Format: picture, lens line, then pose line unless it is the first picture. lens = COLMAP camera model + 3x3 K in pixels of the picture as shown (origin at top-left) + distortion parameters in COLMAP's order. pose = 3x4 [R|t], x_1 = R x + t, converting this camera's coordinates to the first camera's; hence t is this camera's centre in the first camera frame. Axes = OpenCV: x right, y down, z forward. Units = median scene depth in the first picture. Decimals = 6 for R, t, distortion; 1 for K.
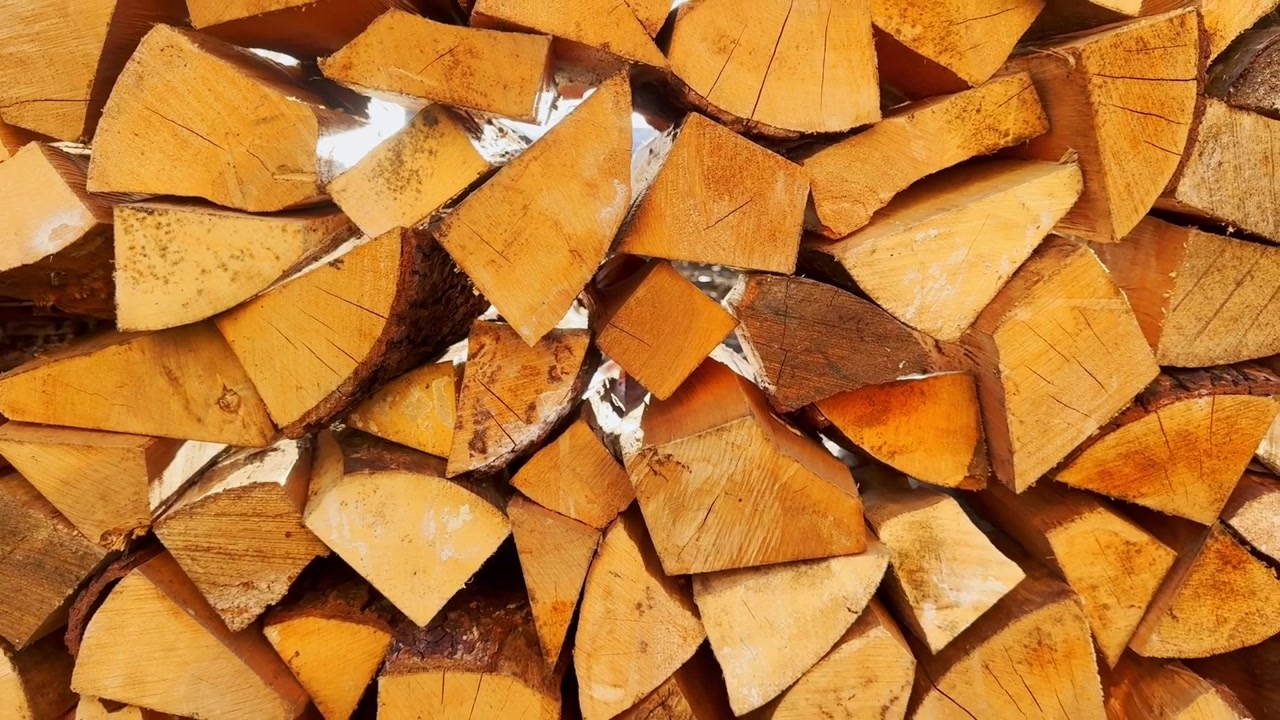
lens RADIAL K [[1077.7, 0, 639.9], [0, 1077.7, 359.6], [0, 0, 1]] dist [-0.005787, -0.017706]
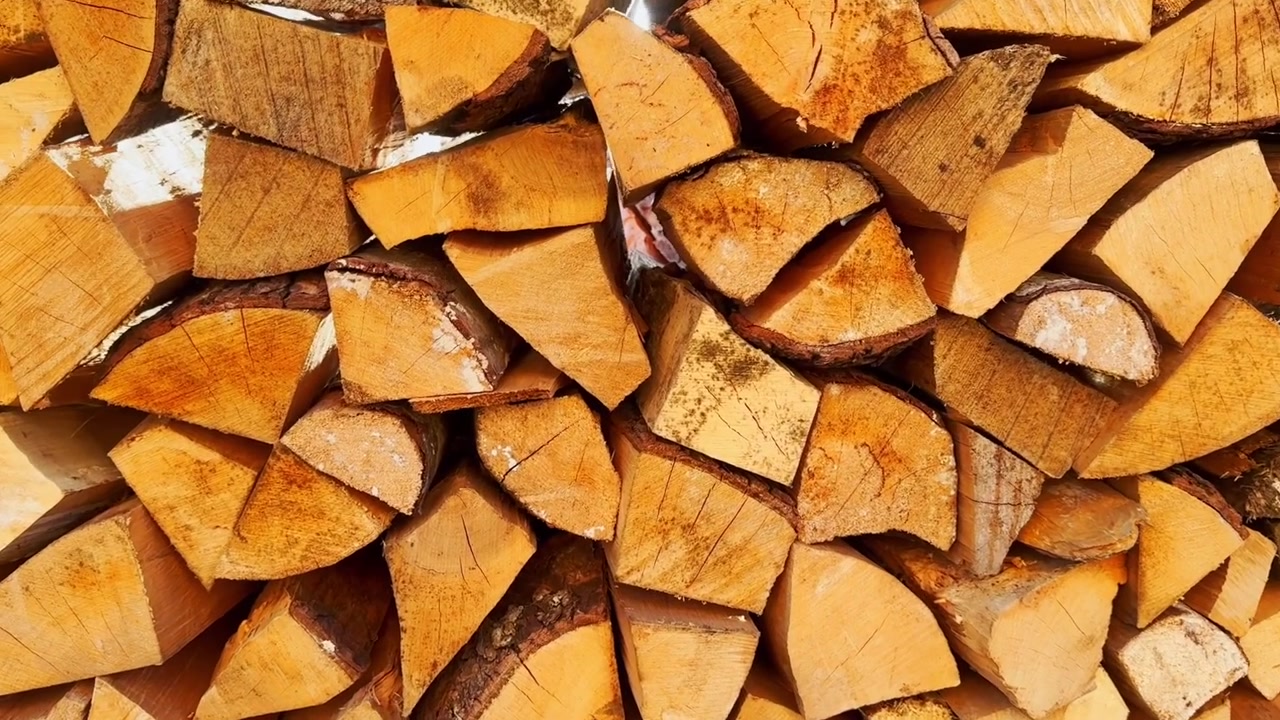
lens RADIAL K [[1077.7, 0, 640.2], [0, 1077.7, 361.0], [0, 0, 1]] dist [-0.005787, -0.017706]
pose [[0.999121, -0.001095, 0.041905, 0.835727], [-0.001713, 0.997756, 0.066929, 0.014714], [-0.041884, -0.066941, 0.996877, 0.025432]]
